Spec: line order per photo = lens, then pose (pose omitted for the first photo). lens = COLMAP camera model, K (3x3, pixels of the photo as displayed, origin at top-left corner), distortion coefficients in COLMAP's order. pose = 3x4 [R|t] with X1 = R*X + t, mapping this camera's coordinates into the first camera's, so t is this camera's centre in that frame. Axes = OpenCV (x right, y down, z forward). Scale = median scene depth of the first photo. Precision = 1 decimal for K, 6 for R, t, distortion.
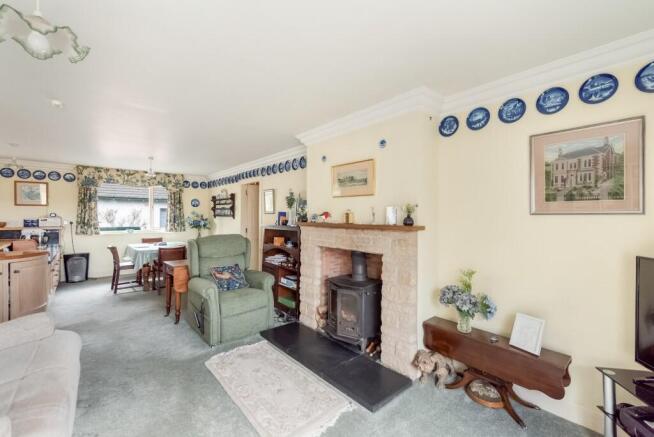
lens RADIAL K [[287.0, 0, 327.0], [0, 287.0, 218.5], [0, 0, 1]] dist [0.004108, 0.000479]
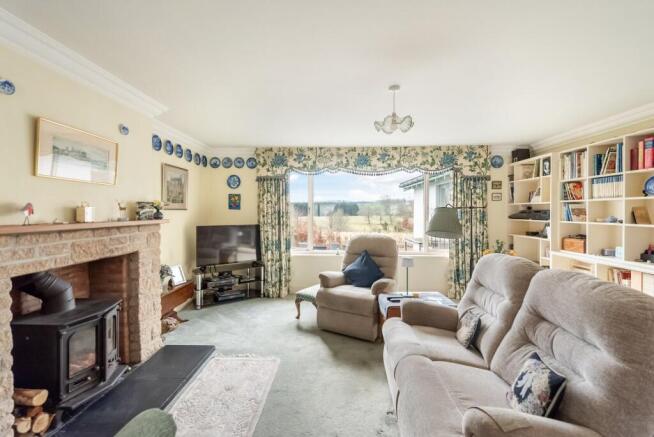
lens RADIAL K [[287.0, 0, 327.0], [0, 287.0, 218.5], [0, 0, 1]] dist [0.004108, 0.000479]
pose [[-0.738904, -0.026891, 0.673274, -0.733299], [-0.005064, 0.999397, 0.034358, -0.015556], [-0.673791, 0.021978, -0.738595, 1.025135]]
